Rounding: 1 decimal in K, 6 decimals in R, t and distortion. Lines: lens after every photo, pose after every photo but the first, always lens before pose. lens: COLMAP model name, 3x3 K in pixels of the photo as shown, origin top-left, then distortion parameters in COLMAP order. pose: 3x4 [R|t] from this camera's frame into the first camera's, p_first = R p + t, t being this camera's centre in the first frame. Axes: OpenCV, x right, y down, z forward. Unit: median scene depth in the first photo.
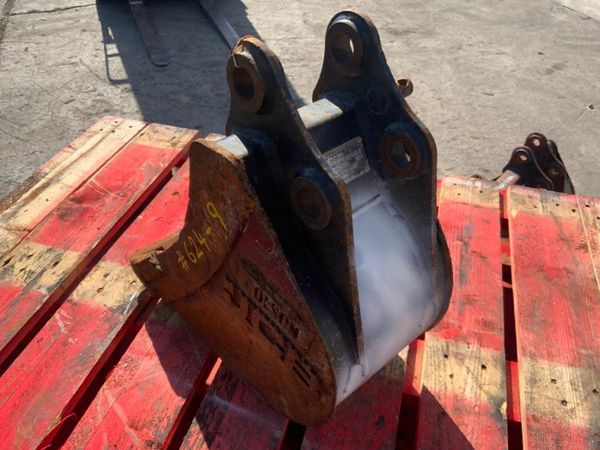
lens RADIAL K [[500.3, 0, 300.0], [0, 500.3, 225.0], [0, 0, 1]] dist [0.059635, -0.130410]
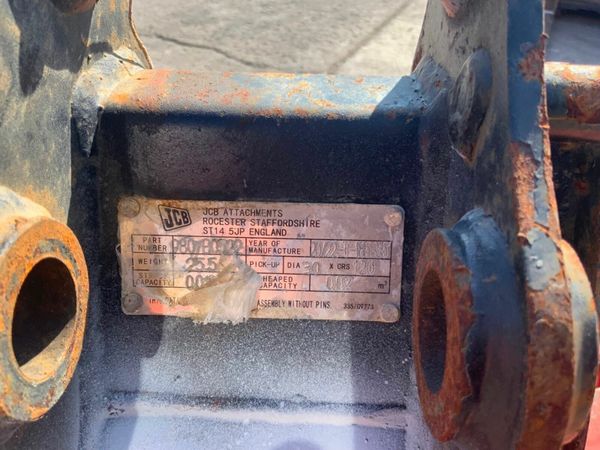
lens RADIAL K [[500.3, 0, 300.0], [0, 500.3, 225.0], [0, 0, 1]] dist [0.059635, -0.130410]
pose [[0.700390, 0.431731, -0.568386, 0.172828], [-0.445364, 0.886629, 0.124662, -0.121844], [0.557768, 0.165826, 0.813263, 0.495353]]
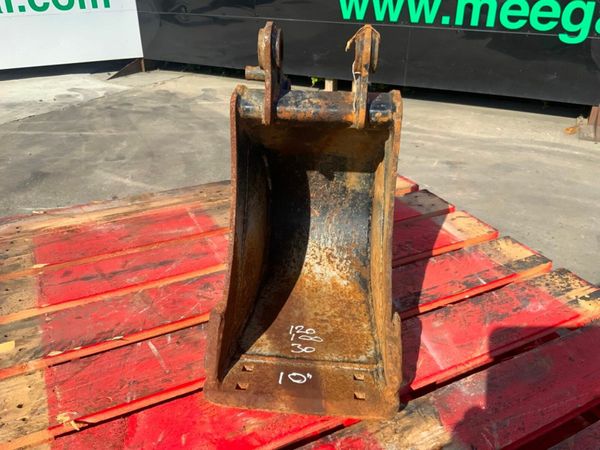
lens RADIAL K [[500.3, 0, 300.0], [0, 500.3, 225.0], [0, 0, 1]] dist [0.059635, -0.130410]
pose [[-0.672850, -0.383328, 0.632718, -0.618223], [0.446069, 0.472081, 0.760370, -0.713447], [-0.590165, 0.793851, -0.146649, 0.984689]]
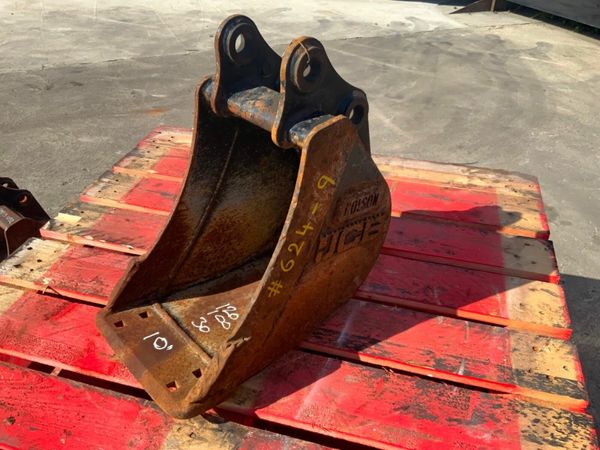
lens RADIAL K [[500.3, 0, 300.0], [0, 500.3, 225.0], [0, 0, 1]] dist [0.059635, -0.130410]
pose [[-0.013094, -0.611164, 0.791396, -0.791204], [0.627583, 0.611136, 0.482340, -0.384724], [-0.778439, 0.502983, 0.375554, 0.408776]]
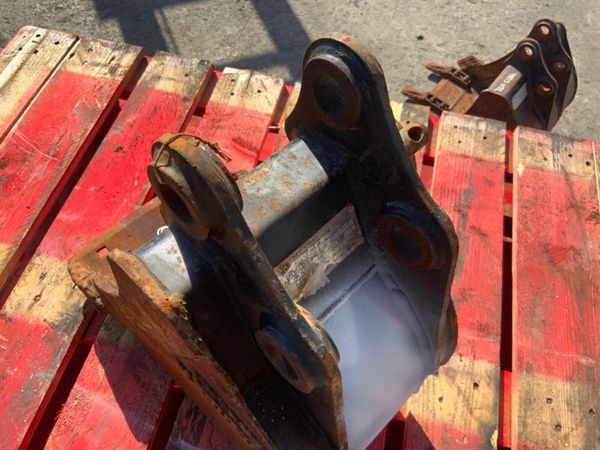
lens RADIAL K [[507.8, 0, 298.5], [0, 507.8, 221.5], [0, 0, 1]] dist [0.004809, -0.043435]
pose [[0.998907, -0.017937, 0.043173, 0.008322], [0.004000, 0.952877, 0.303330, -0.255820], [-0.046579, -0.302825, 0.951907, 0.209222]]
